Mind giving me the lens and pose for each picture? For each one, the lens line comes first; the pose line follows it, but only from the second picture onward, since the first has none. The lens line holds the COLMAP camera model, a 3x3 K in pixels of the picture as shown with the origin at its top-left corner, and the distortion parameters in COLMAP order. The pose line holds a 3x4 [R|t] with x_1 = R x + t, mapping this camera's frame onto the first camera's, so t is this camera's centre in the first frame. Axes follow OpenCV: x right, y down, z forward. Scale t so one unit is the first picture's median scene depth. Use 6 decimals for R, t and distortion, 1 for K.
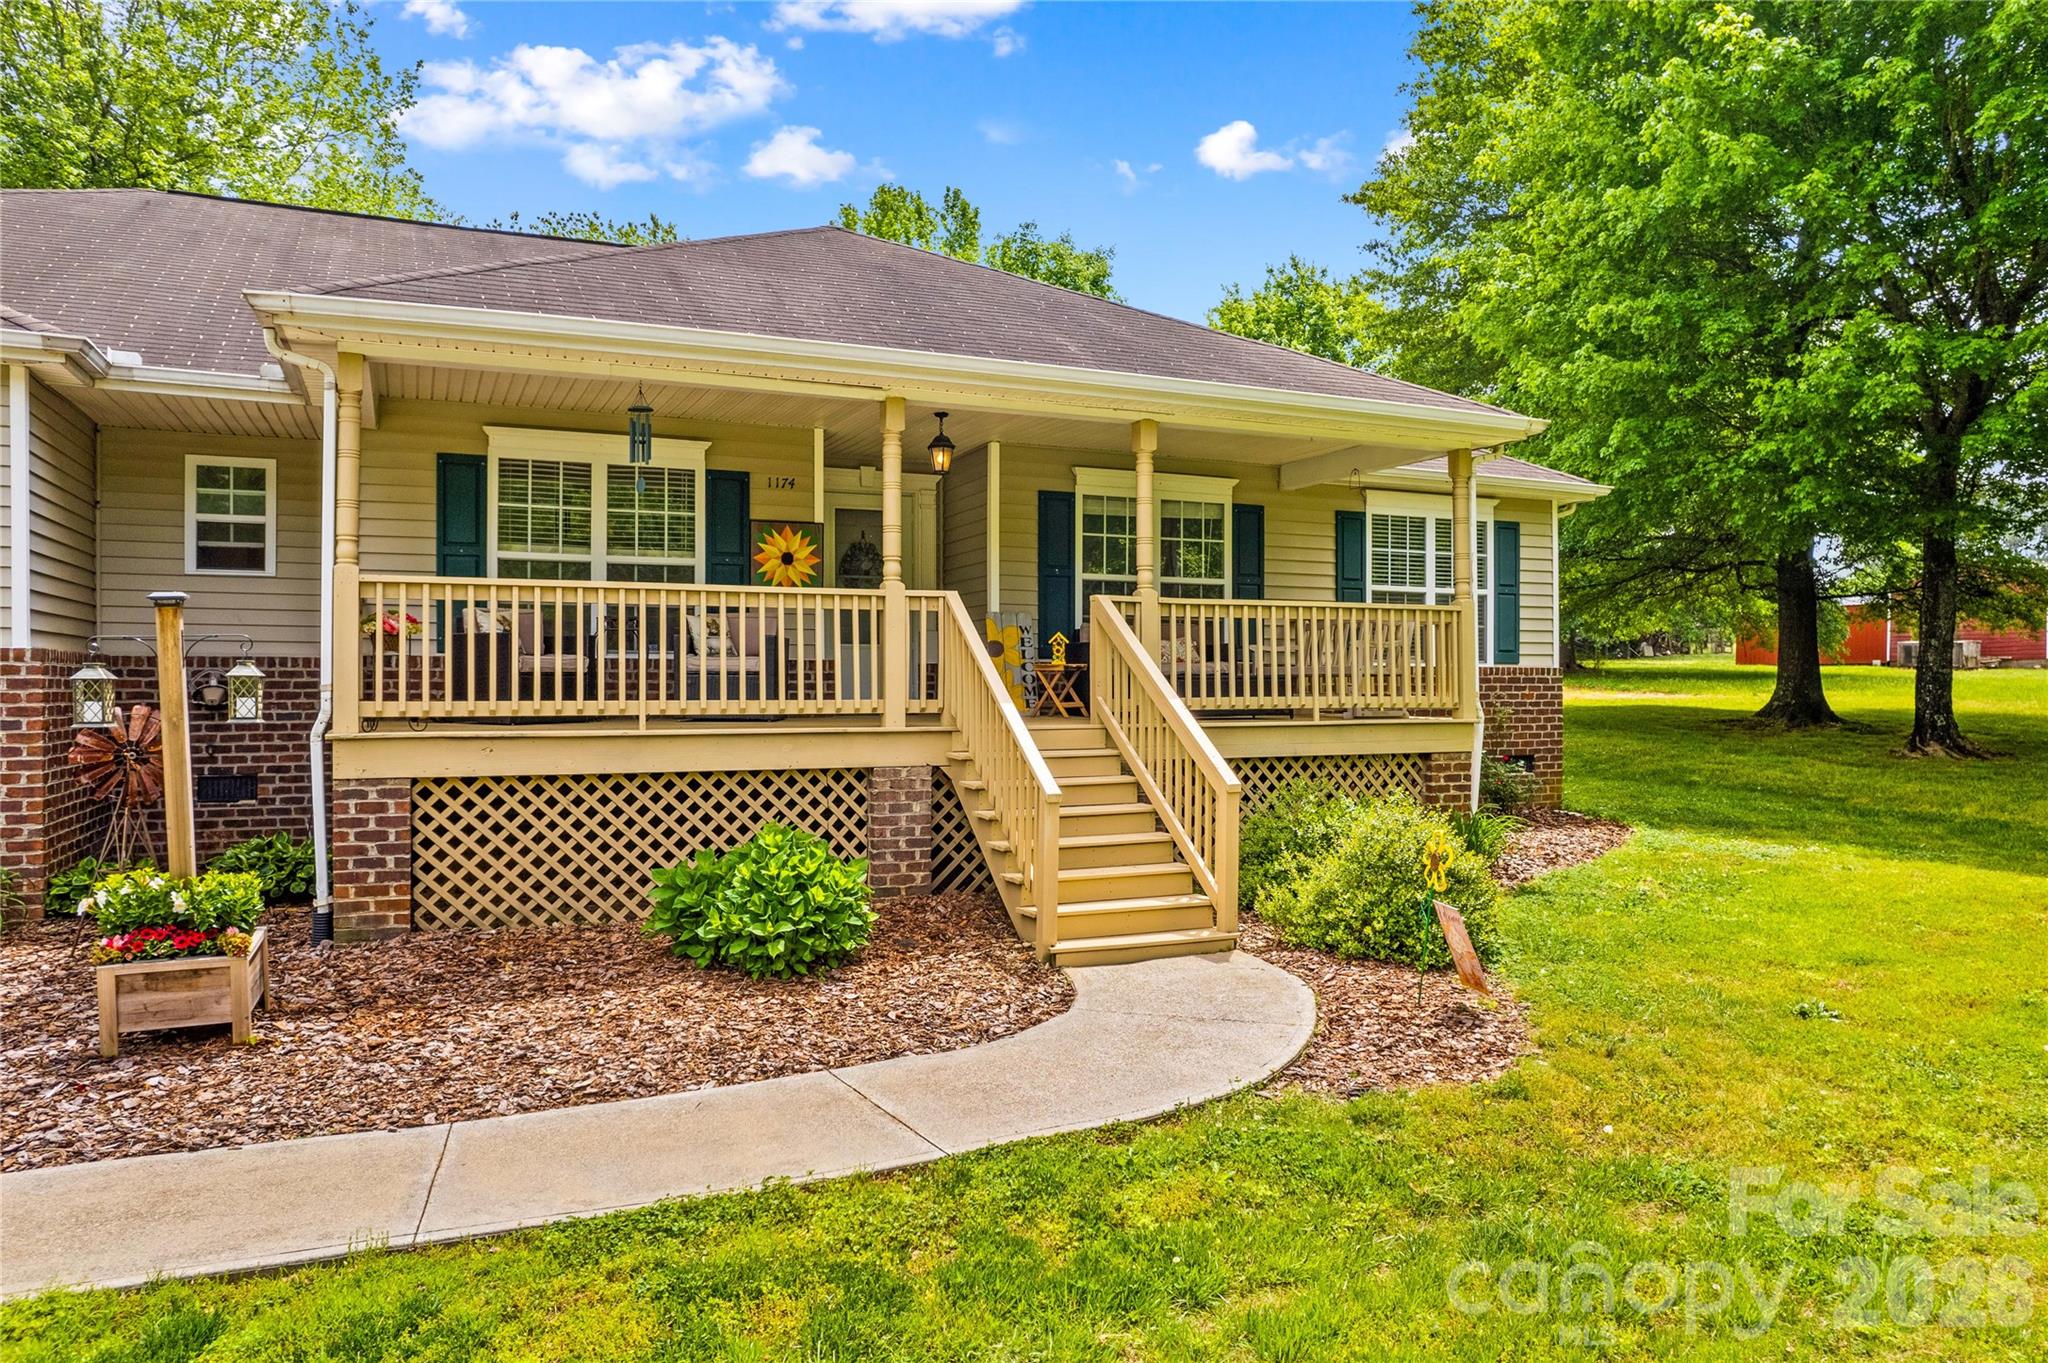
lens RADIAL K [[1364.4, 0, 1024.0], [0, 1364.4, 681.5], [0, 0, 1]] dist [-0.066043, 0.043698]
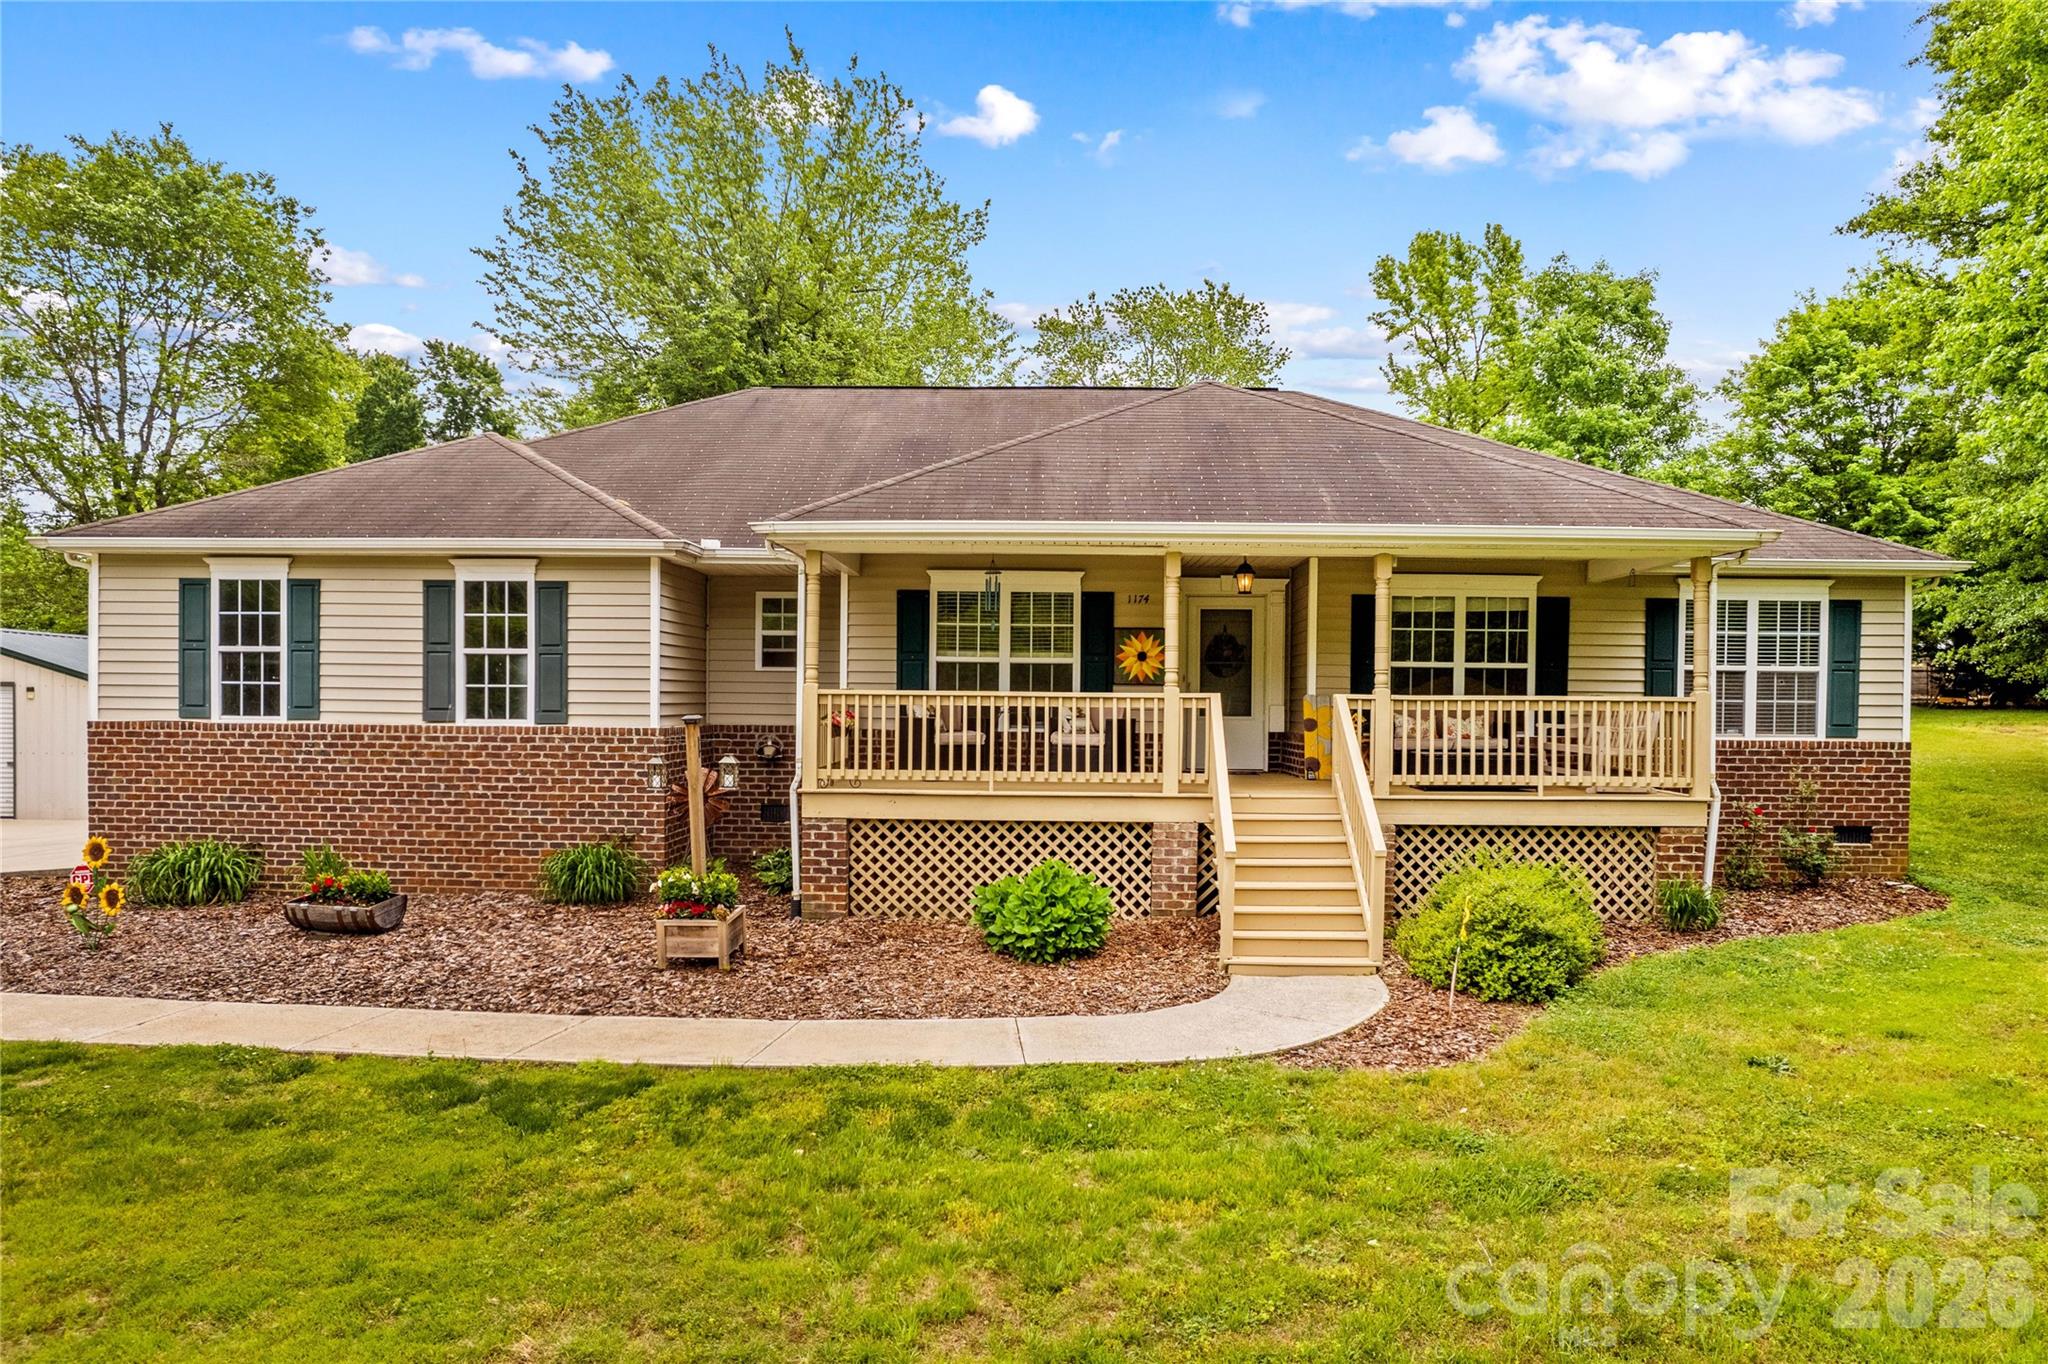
lens RADIAL K [[1357.2, 0, 1026.4], [0, 1357.2, 712.8], [0, 0, 1]] dist [-0.059586, 0.002281]
pose [[0.902687, 0.012959, -0.430103, 0.399999], [-0.007486, 0.999868, 0.014415, -0.073523], [0.430233, -0.009792, 0.902665, -0.327314]]
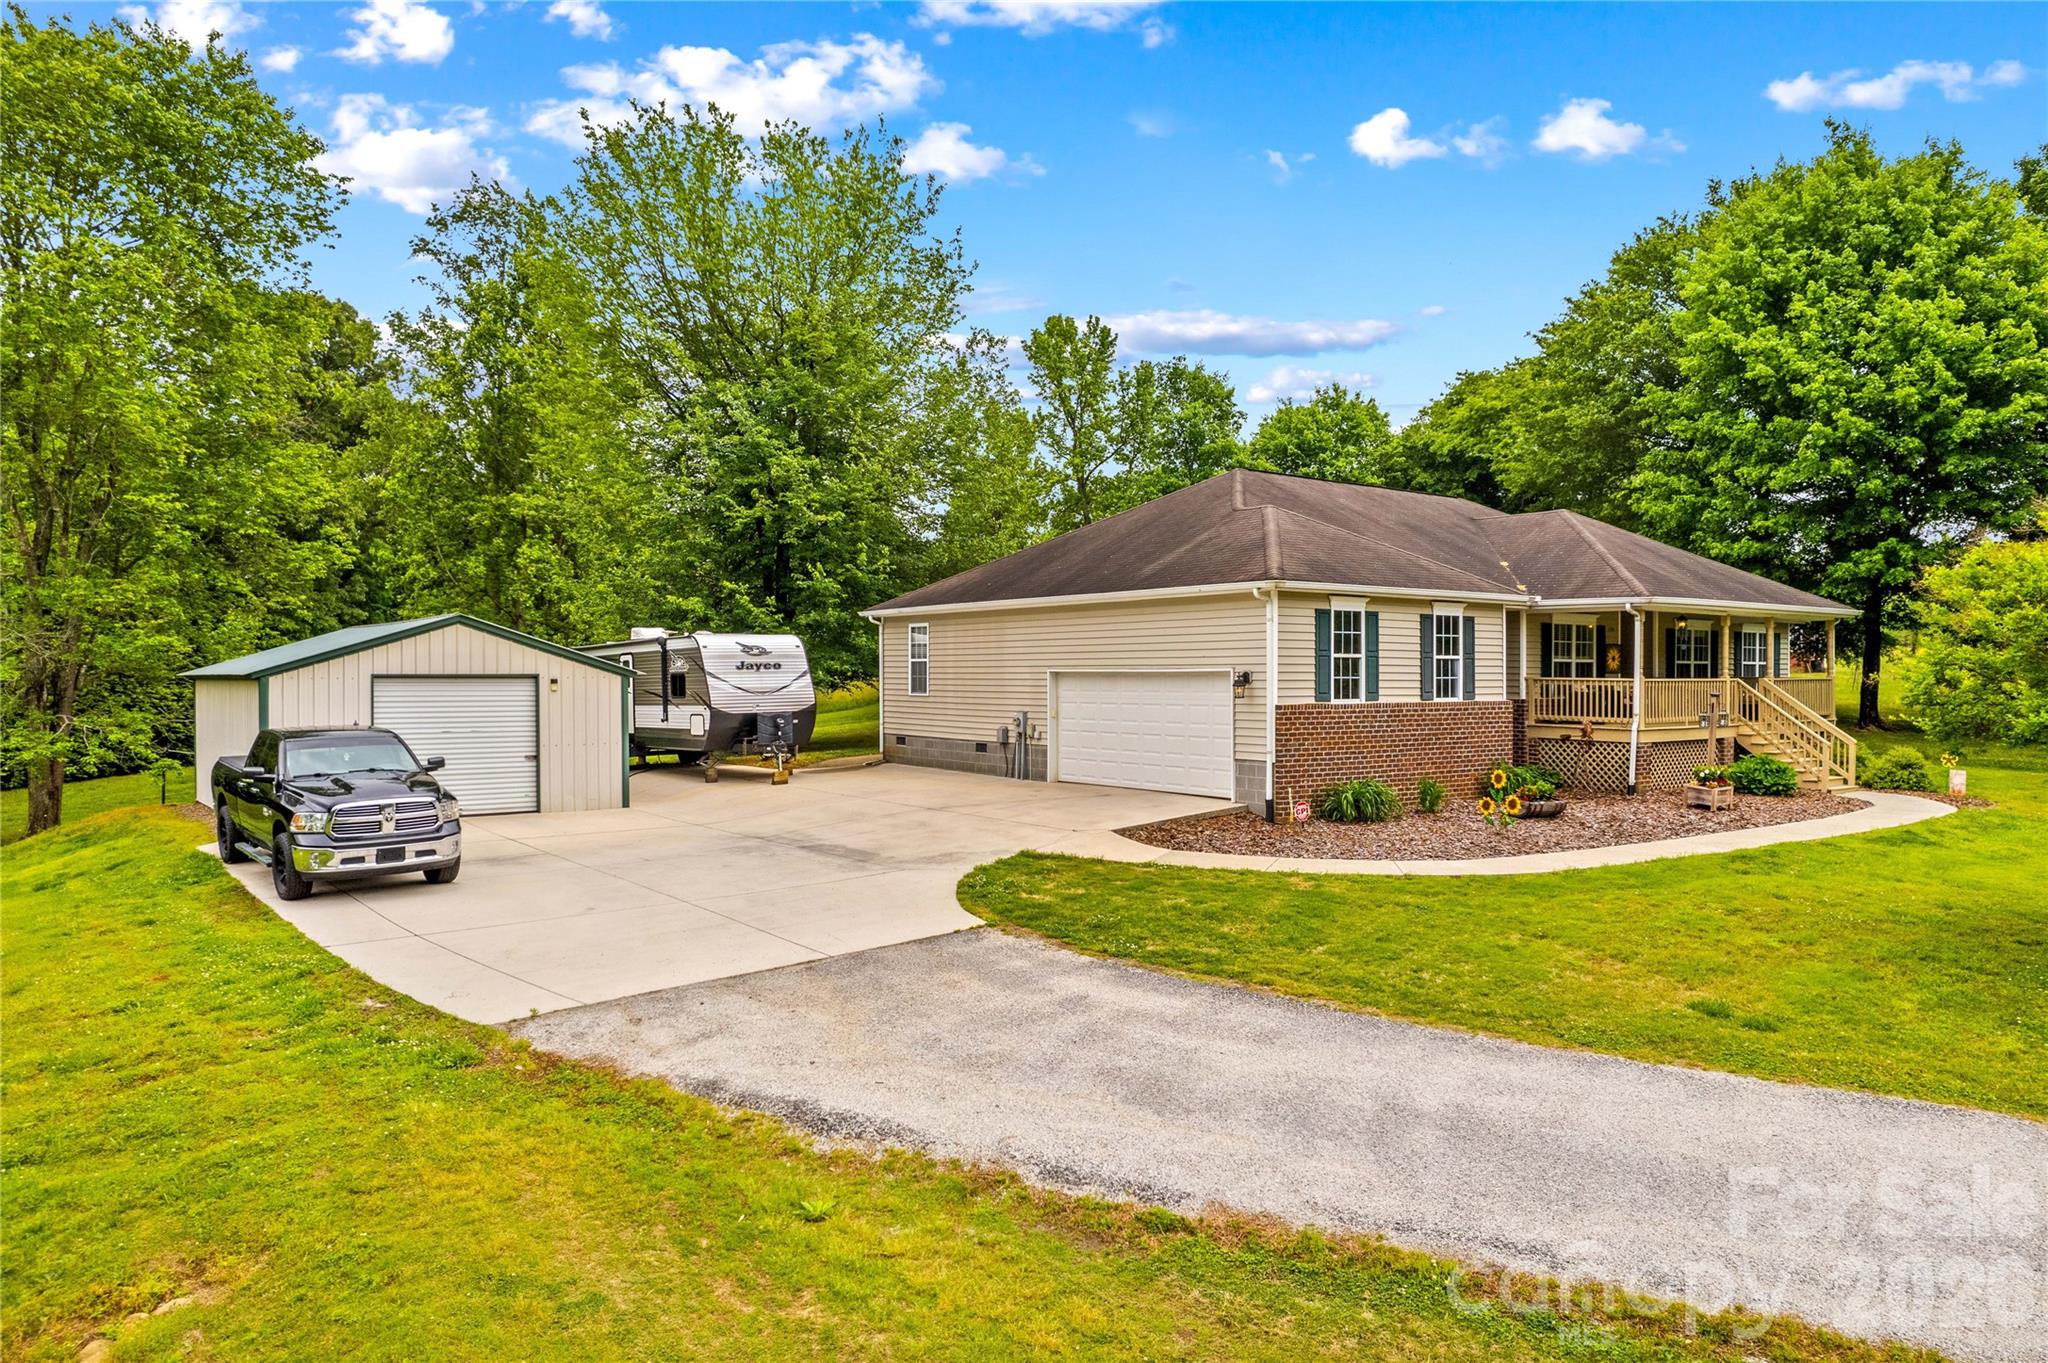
lens RADIAL K [[1320.2, 0, 1024.0], [0, 1320.2, 681.5], [0, 0, 1]] dist [-0.029907, 0.004588]
pose [[0.975353, -0.000391, 0.220651, -2.497678], [-0.002271, 0.999928, 0.011812, -0.102118], [-0.220639, -0.012022, 0.975281, -1.640095]]
